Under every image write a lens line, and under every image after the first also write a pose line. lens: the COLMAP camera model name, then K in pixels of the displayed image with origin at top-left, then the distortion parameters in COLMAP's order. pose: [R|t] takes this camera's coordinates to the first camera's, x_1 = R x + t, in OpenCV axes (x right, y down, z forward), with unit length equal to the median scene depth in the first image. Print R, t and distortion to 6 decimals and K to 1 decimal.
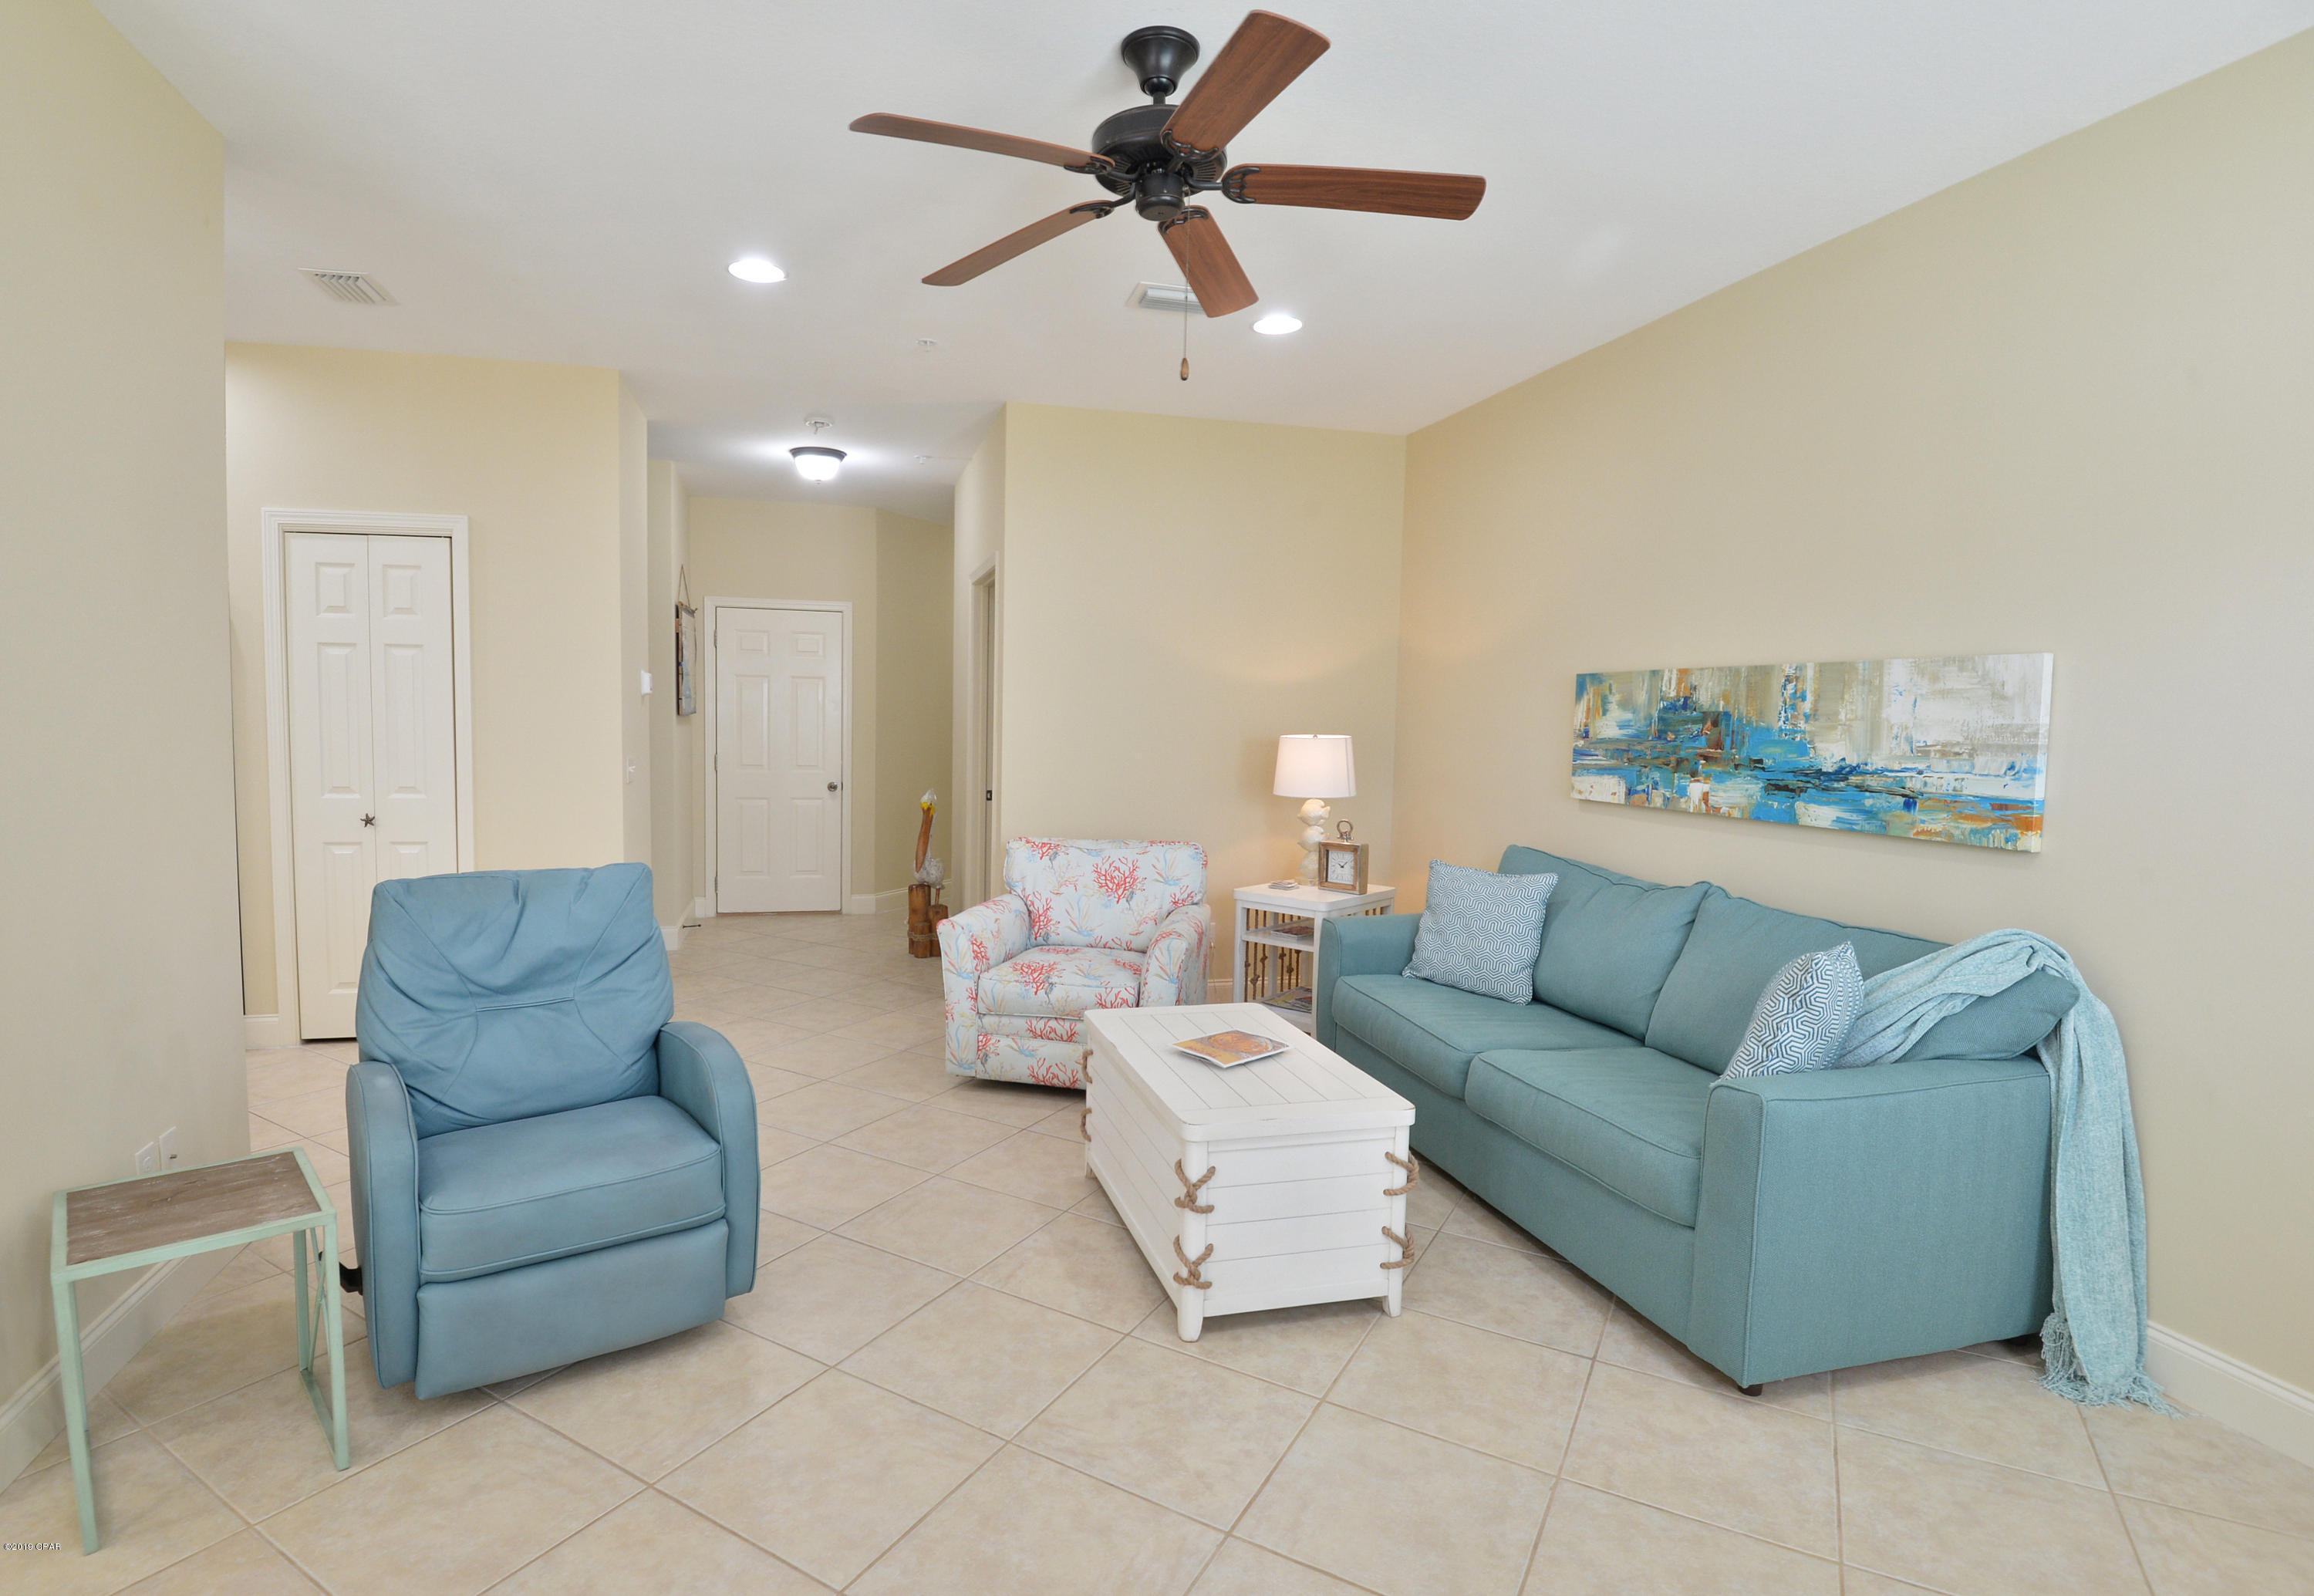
lens RADIAL K [[1106.8, 0, 1125.5], [0, 1106.8, 801.0], [0, 0, 1]] dist [-0.018129, -0.016760]
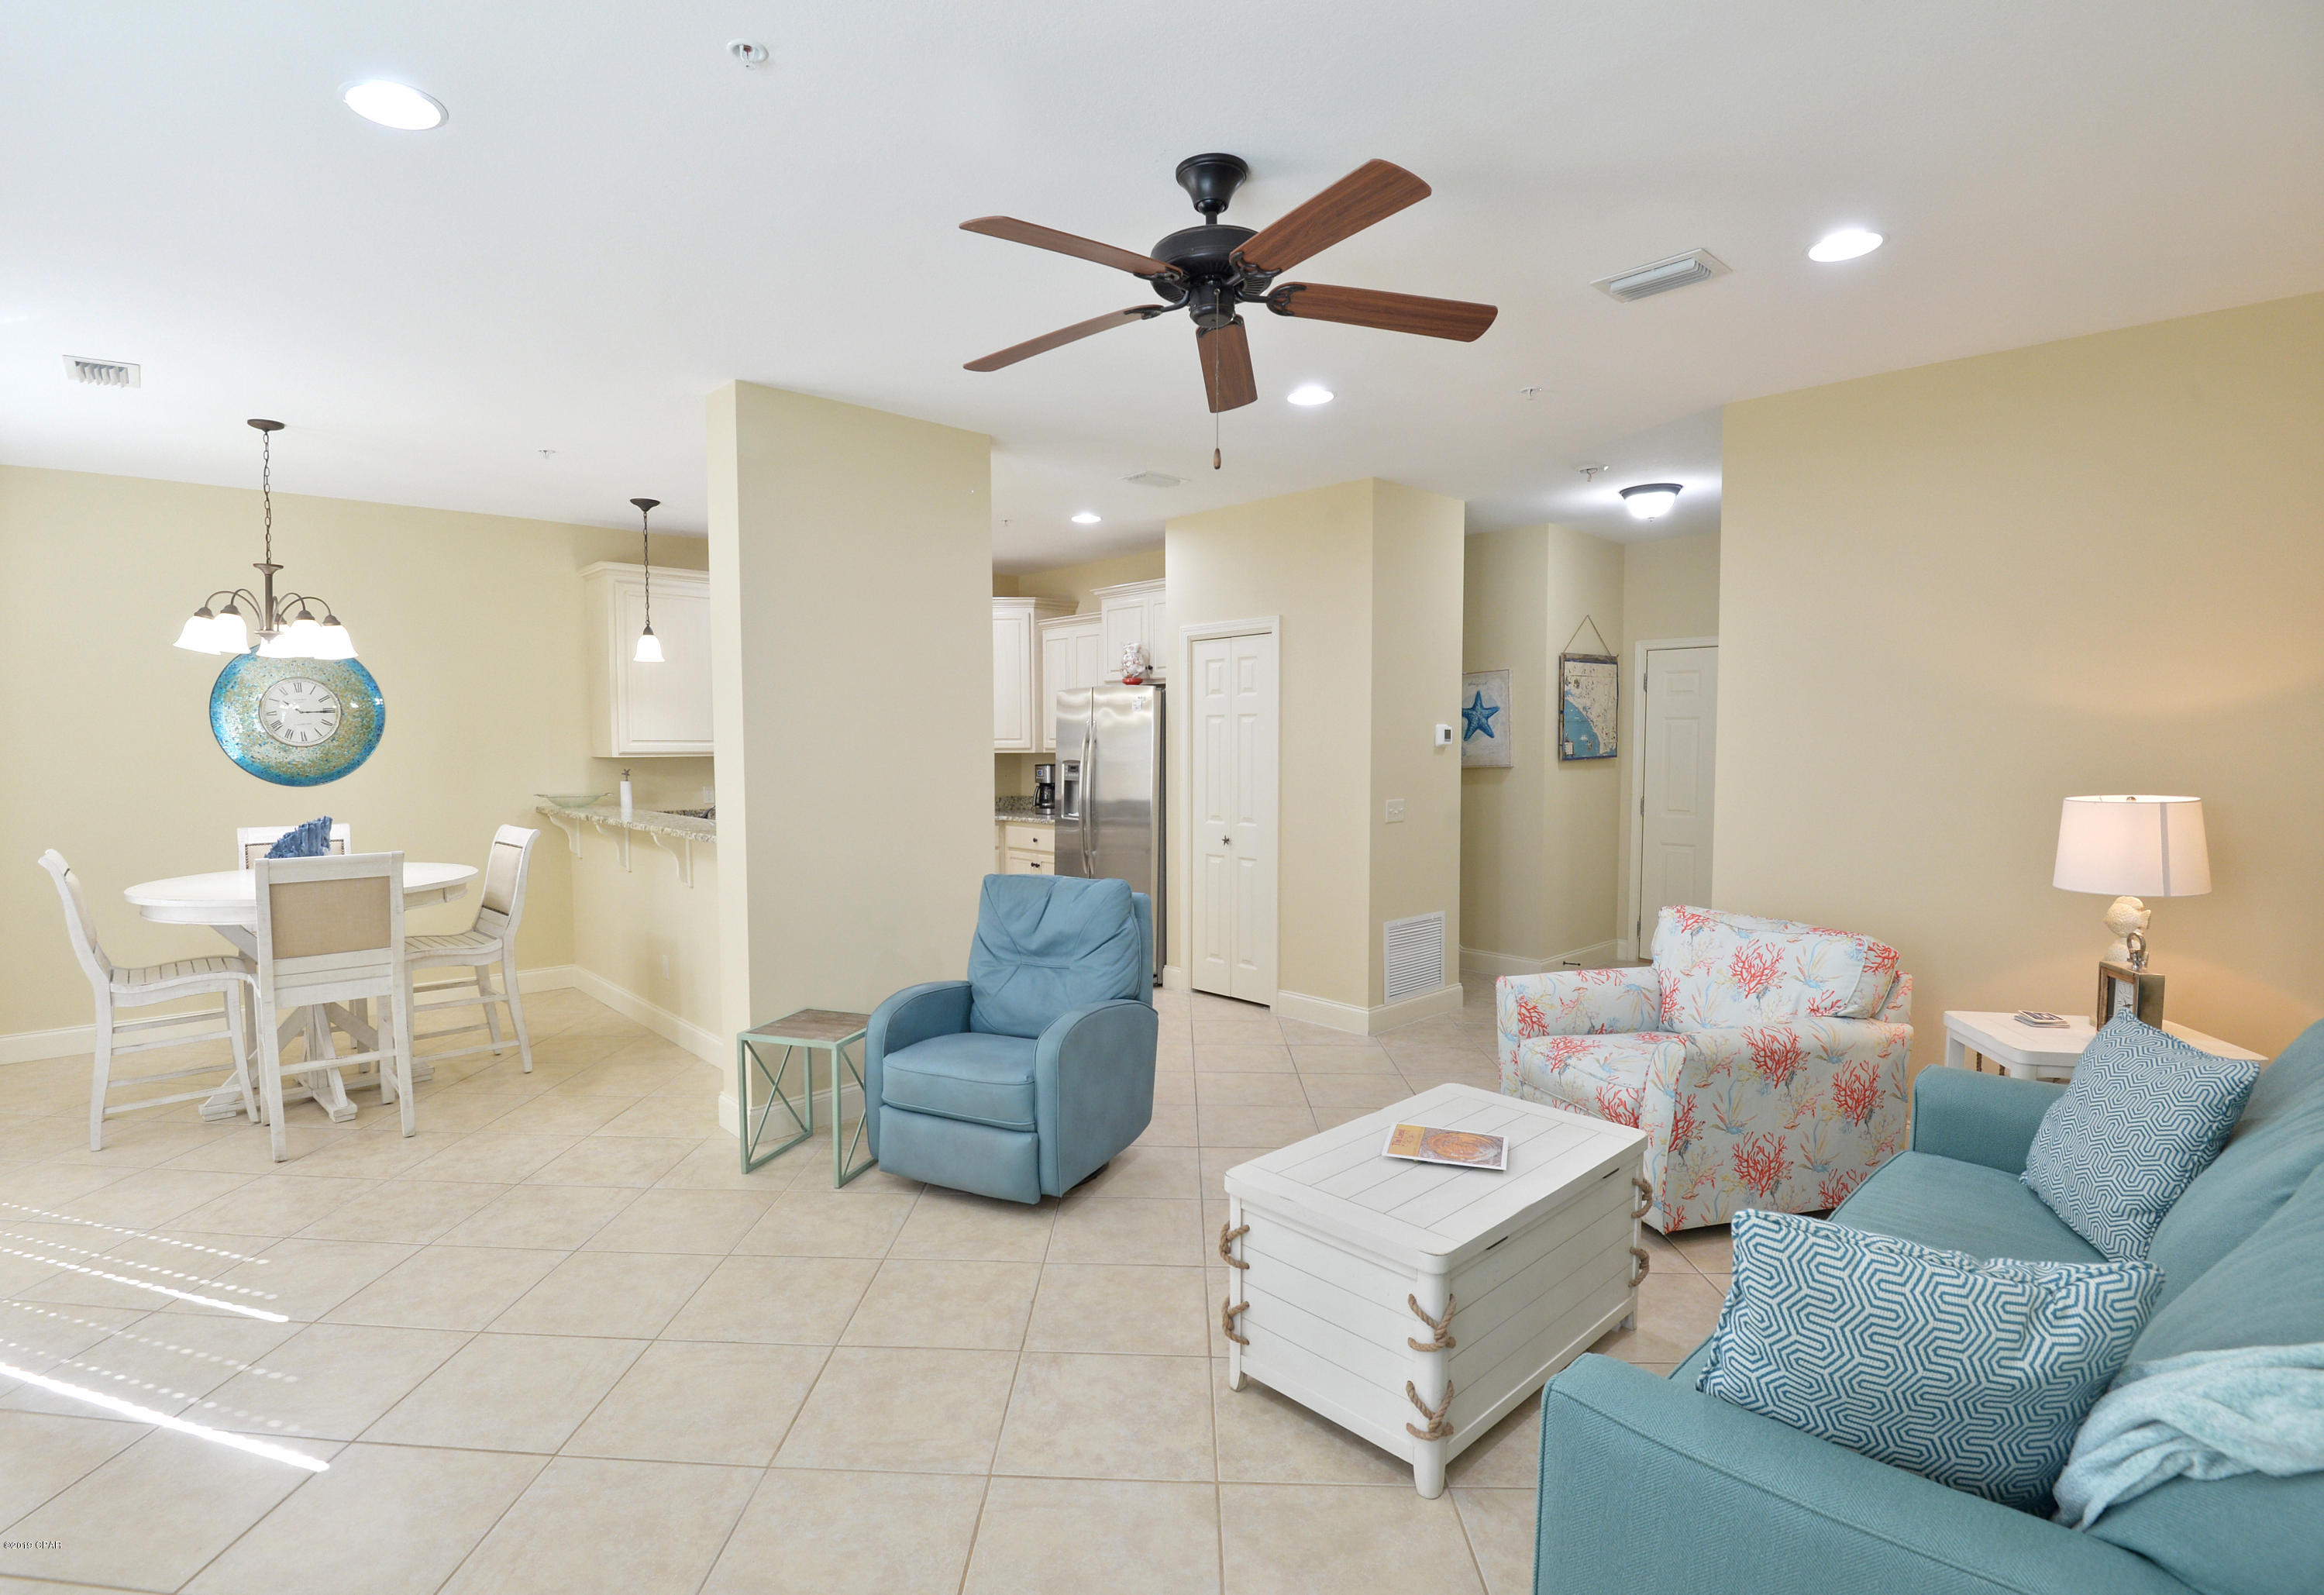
lens RADIAL K [[1111.6, 0, 1130.4], [0, 1111.6, 800.5], [0, 0, 1]] dist [-0.018129, -0.016760]
pose [[0.470549, 0.027183, -0.881955, 0.630274], [-0.054598, 0.998507, 0.001646, -0.036865], [0.880683, 0.047379, 0.471330, 0.280787]]
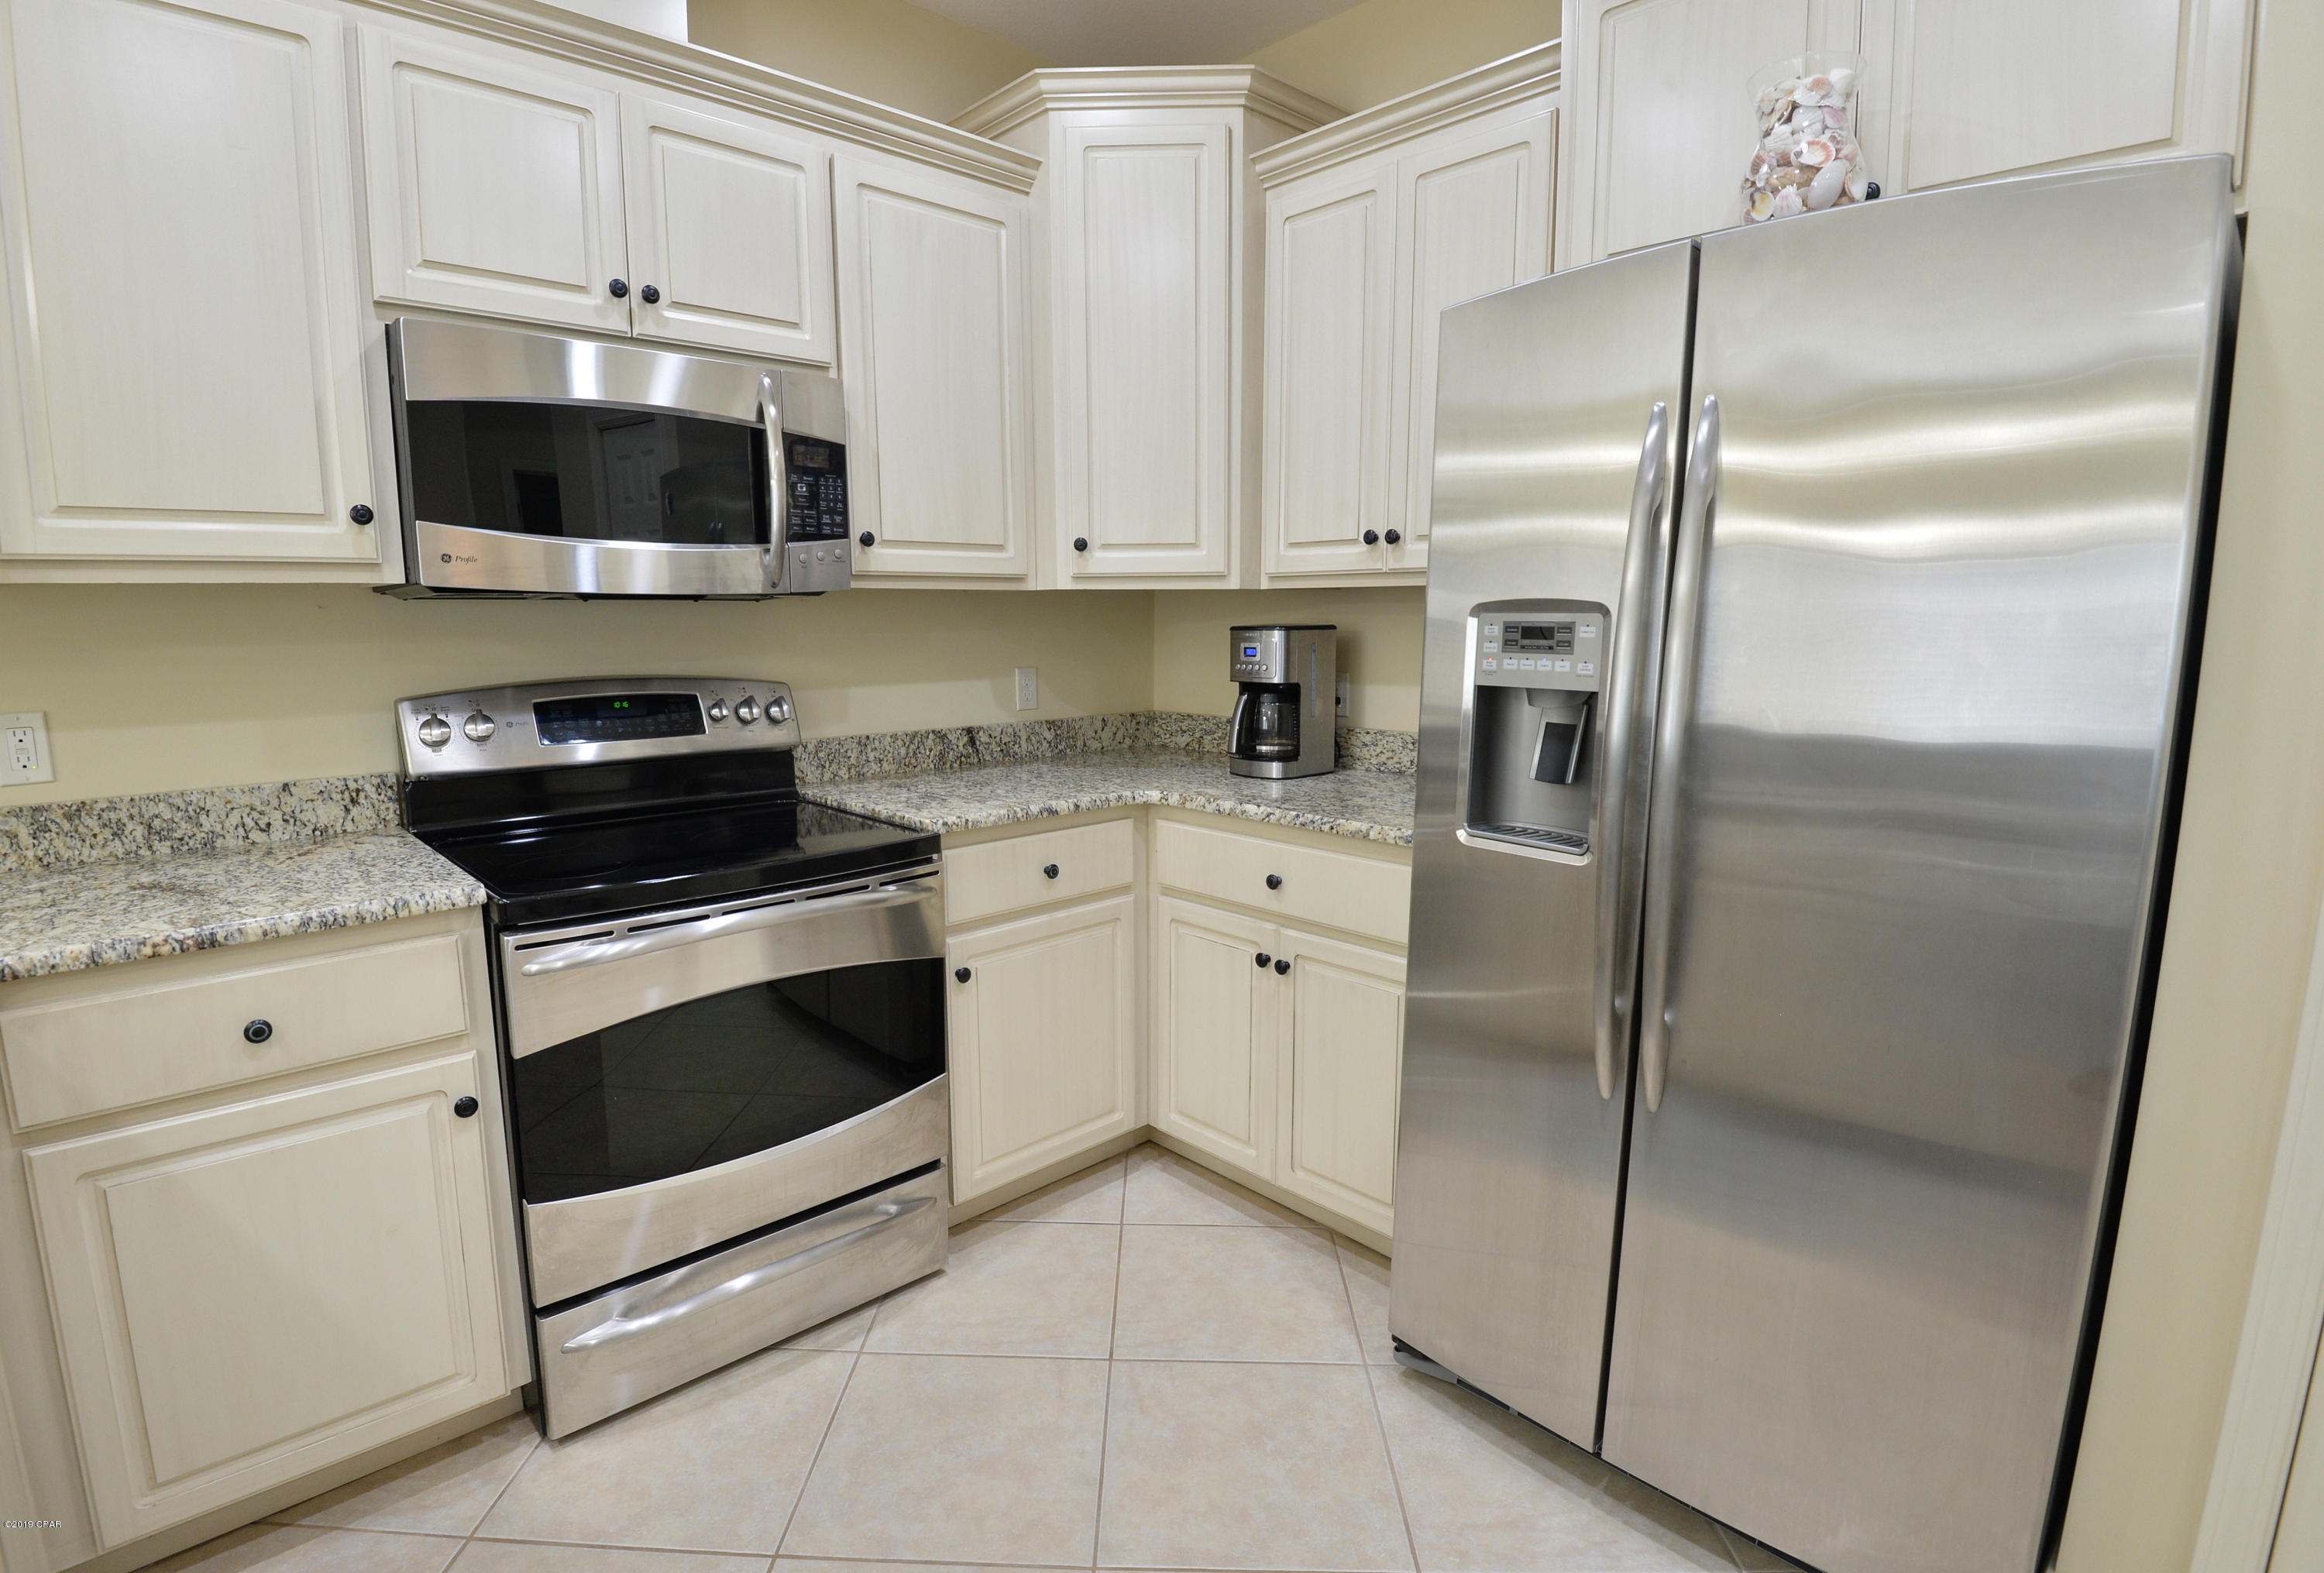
lens RADIAL K [[1138.3, 0, 1144.3], [0, 1138.3, 789.1], [0, 0, 1]] dist [-0.001491, -0.029417]
pose [[0.484552, 0.112074, -0.867553, -0.833579], [-0.053327, 0.993699, 0.098586, -0.059232], [0.873136, -0.001506, 0.487475, 0.754458]]
